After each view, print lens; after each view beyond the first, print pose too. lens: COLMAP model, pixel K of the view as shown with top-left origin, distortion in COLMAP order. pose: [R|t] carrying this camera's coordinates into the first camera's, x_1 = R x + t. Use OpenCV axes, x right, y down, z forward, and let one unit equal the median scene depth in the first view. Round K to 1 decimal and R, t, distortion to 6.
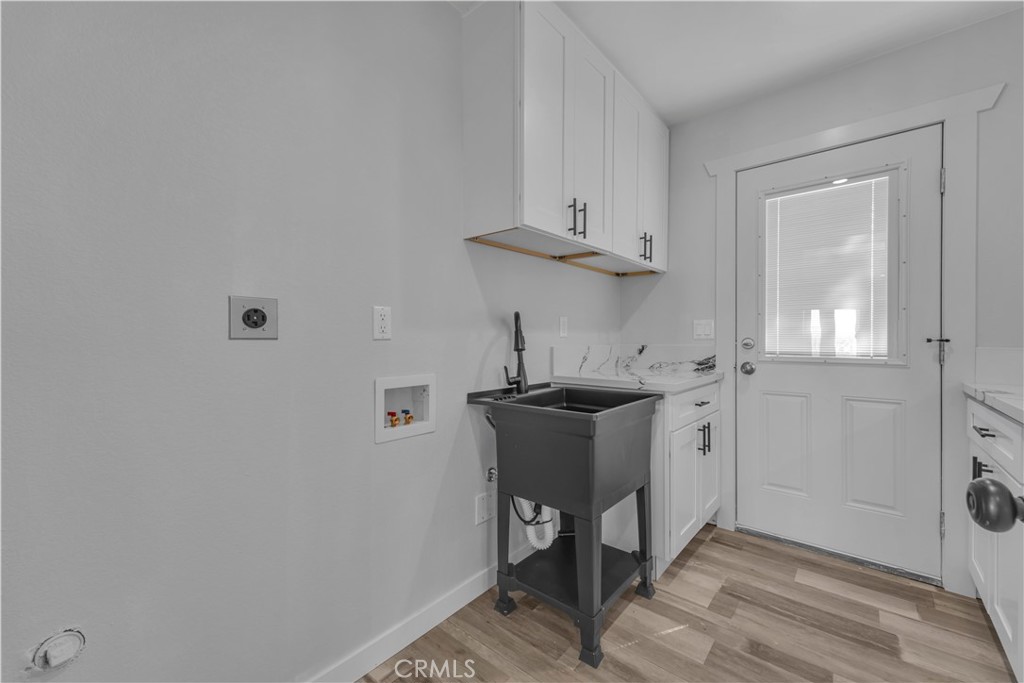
lens RADIAL K [[410.2, 0, 513.1], [0, 410.2, 342.9], [0, 0, 1]] dist [0.009847, -0.000719]
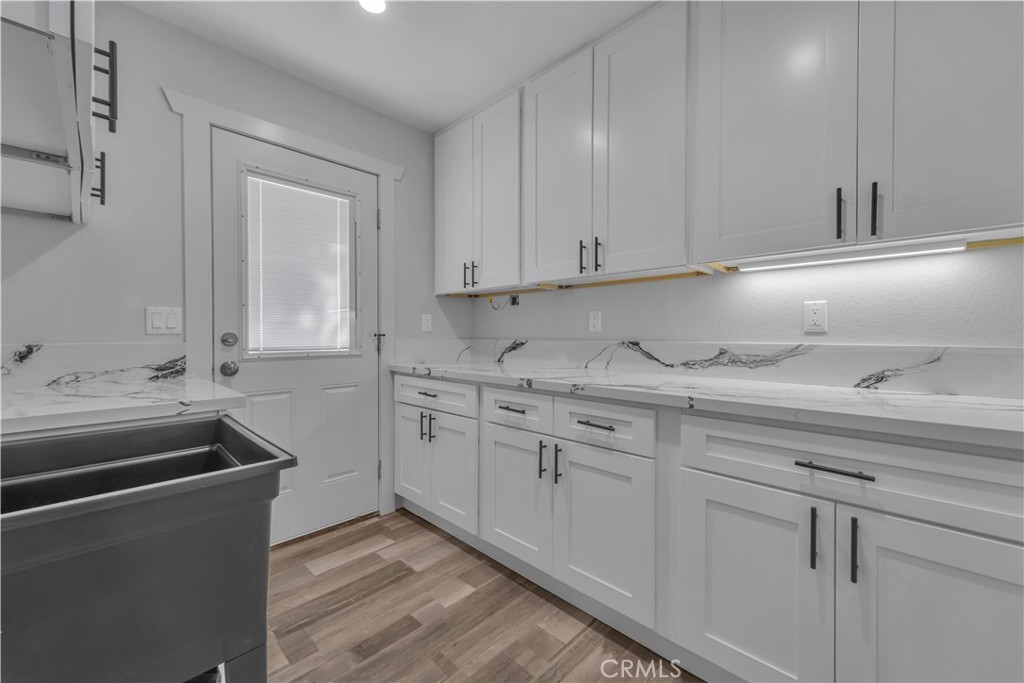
lens RADIAL K [[410.2, 0, 513.8], [0, 410.2, 337.6], [0, 0, 1]] dist [0.009847, -0.000719]
pose [[0.059908, -0.009557, 0.998158, -0.291425], [0.005080, 0.999944, 0.009270, -0.008556], [-0.998191, 0.004516, 0.059953, 0.467890]]
